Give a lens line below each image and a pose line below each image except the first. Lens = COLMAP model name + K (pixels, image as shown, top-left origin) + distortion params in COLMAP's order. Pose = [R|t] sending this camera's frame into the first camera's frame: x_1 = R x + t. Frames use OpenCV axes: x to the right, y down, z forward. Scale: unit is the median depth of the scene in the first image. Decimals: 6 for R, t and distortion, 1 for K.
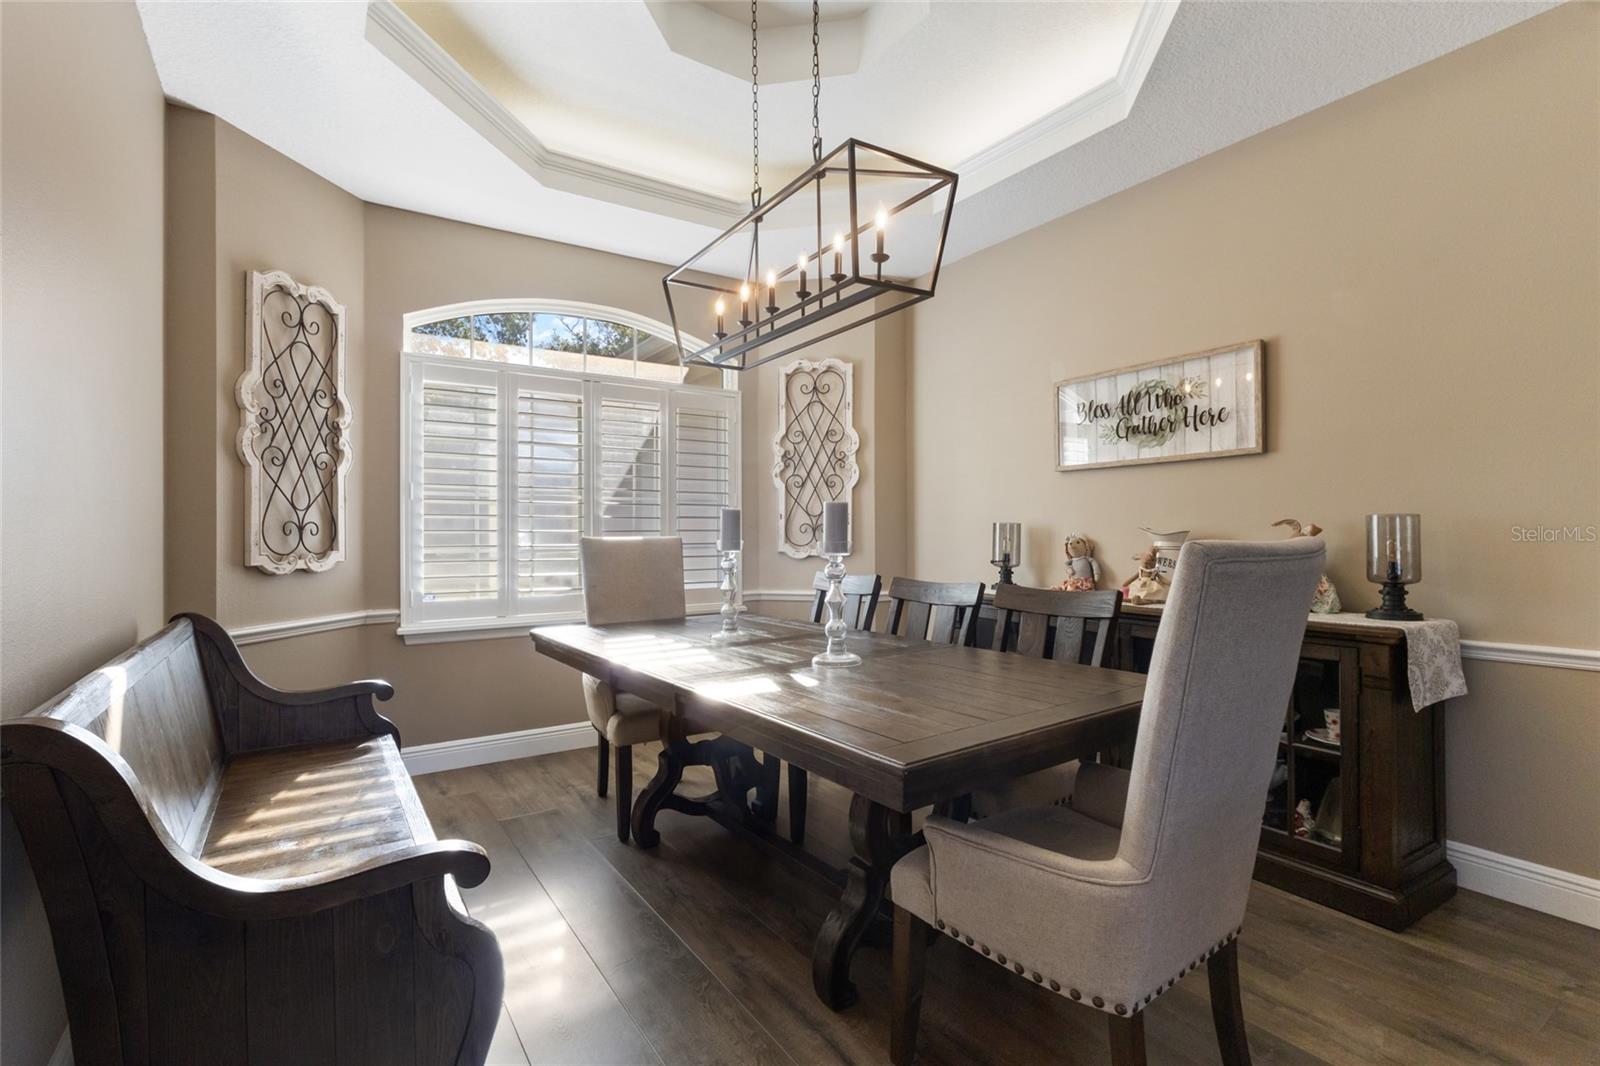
lens RADIAL K [[734.2, 0, 797.8], [0, 734.2, 527.8], [0, 0, 1]] dist [0.001043, 0.000050]
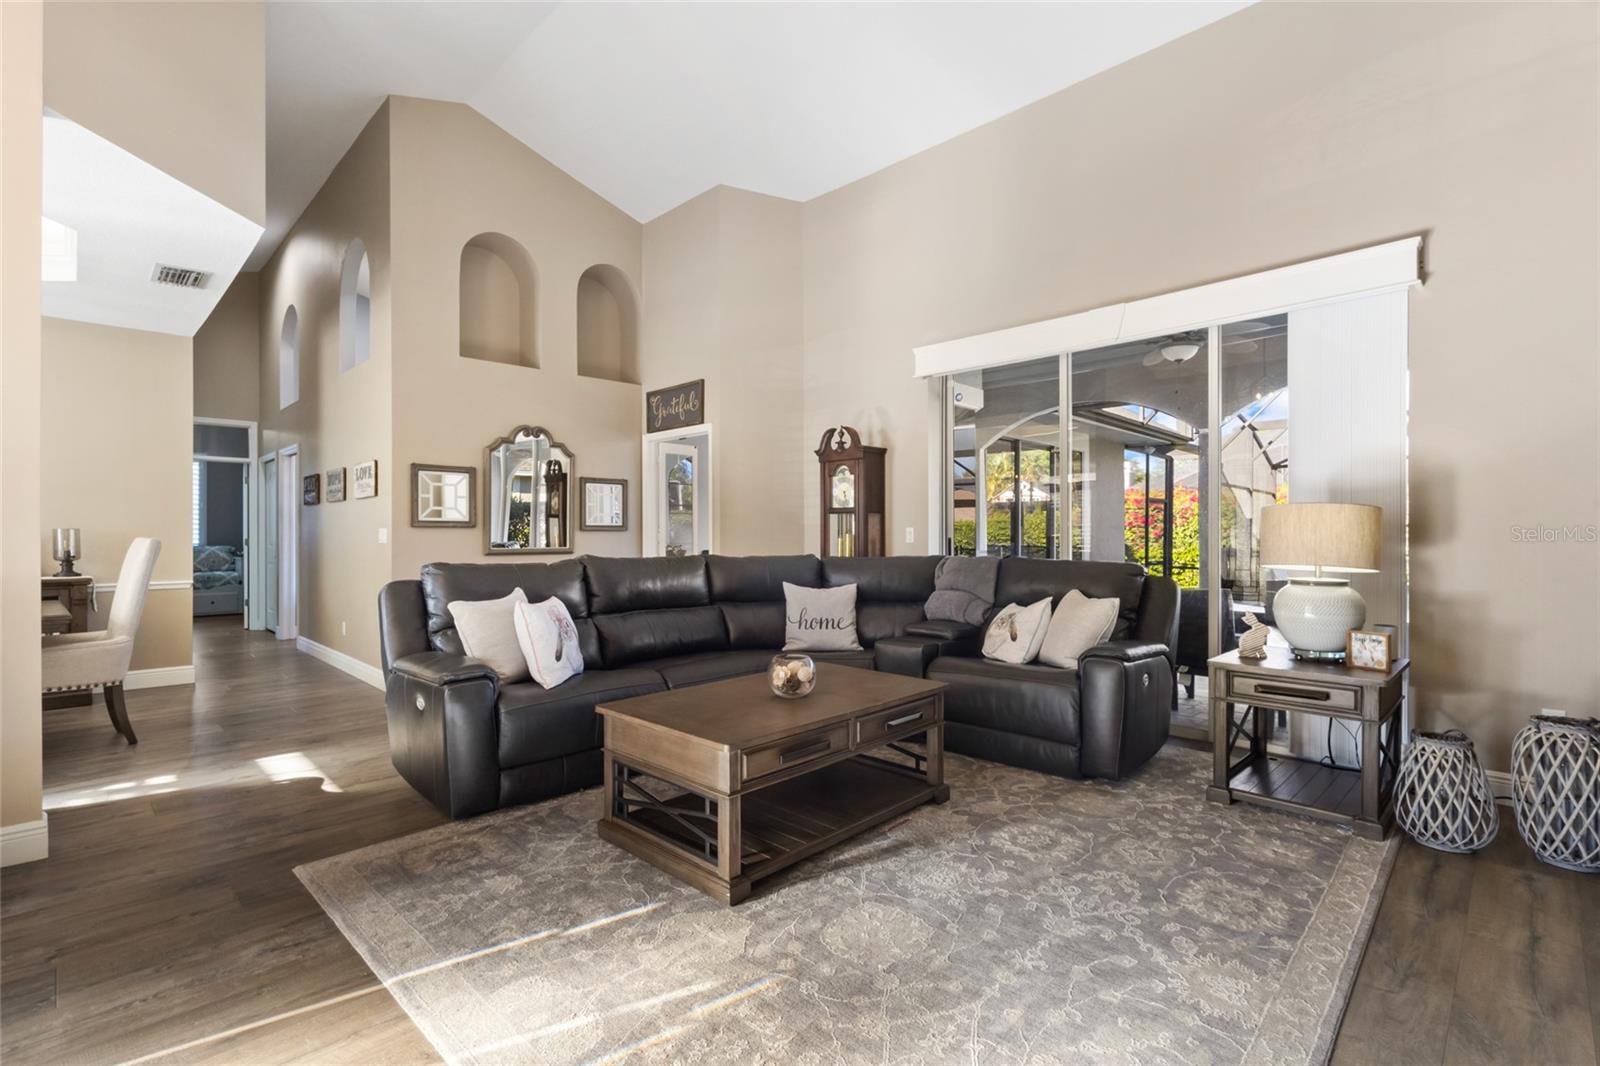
lens RADIAL K [[733.7, 0, 792.7], [0, 733.7, 535.1], [0, 0, 1]] dist [0.001073, 0.000542]
pose [[-0.200352, 0.004306, 0.979715, -1.379859], [-0.007023, 0.999958, -0.005831, -0.000971], [-0.979699, -0.008049, -0.200313, -0.521396]]
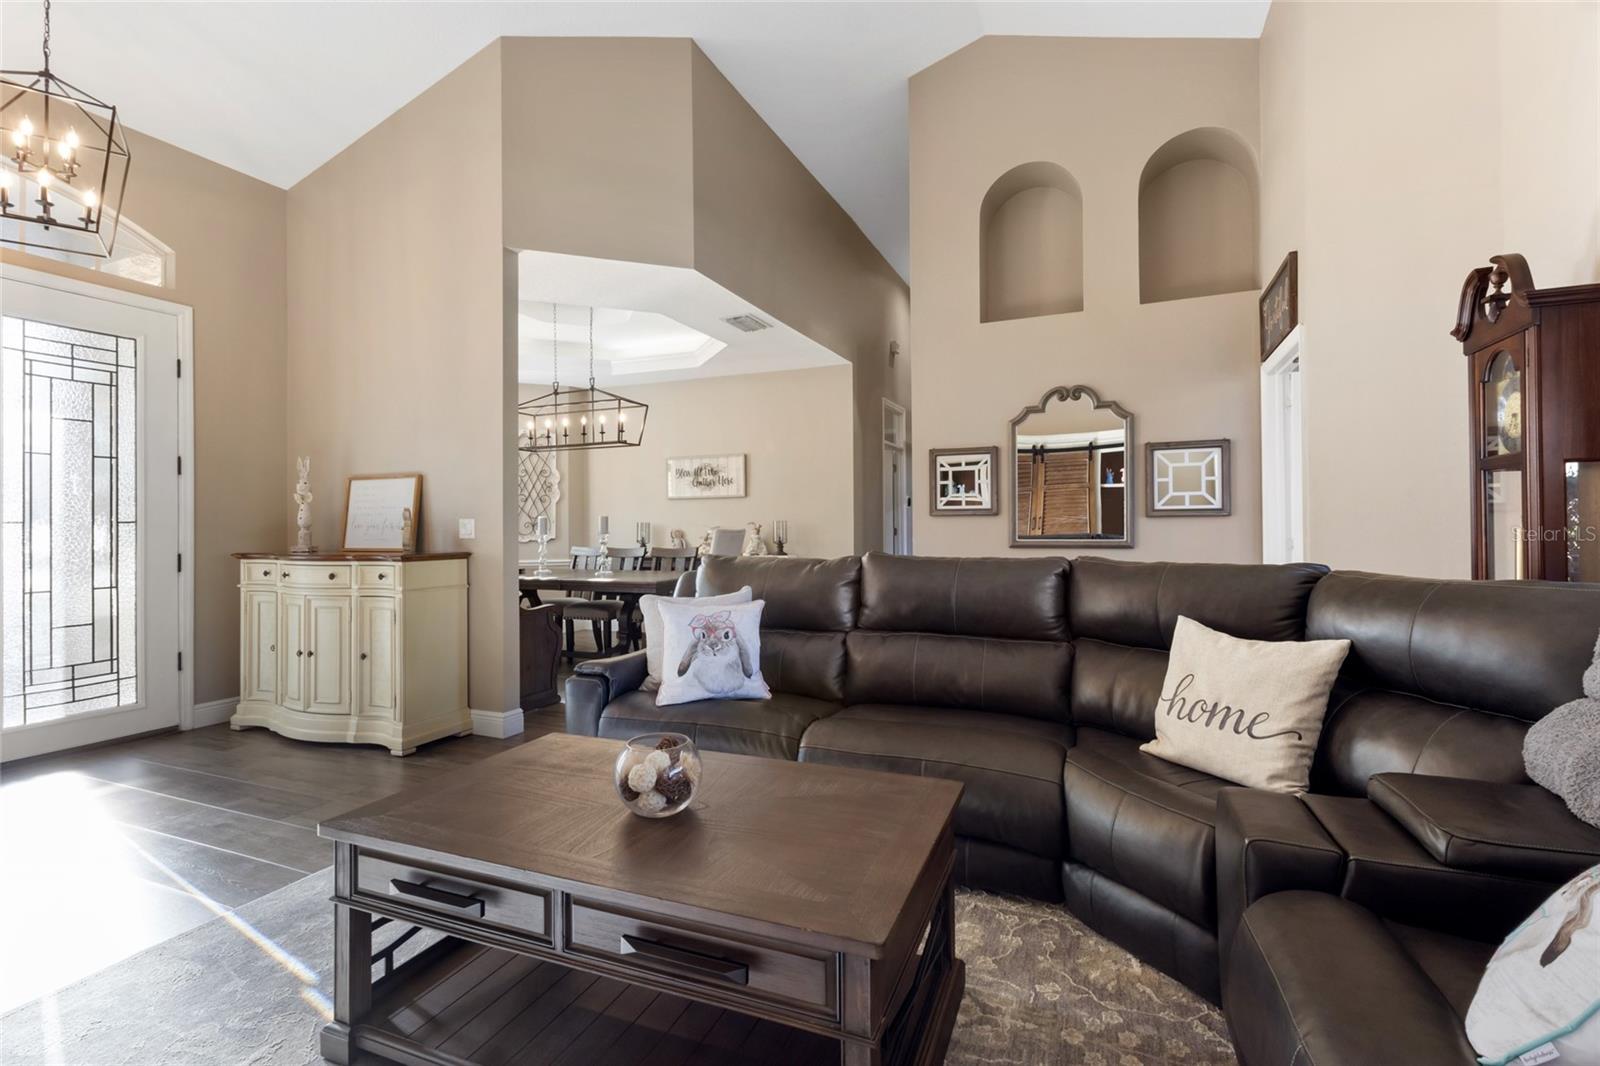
lens RADIAL K [[734.2, 0, 797.8], [0, 734.2, 527.8], [0, 0, 1]] dist [0.001043, 0.000050]
pose [[0.834300, -0.001374, 0.551309, -0.627493], [-0.002357, 0.999979, 0.006059, -0.007077], [-0.551306, -0.006355, 0.834279, -1.236115]]
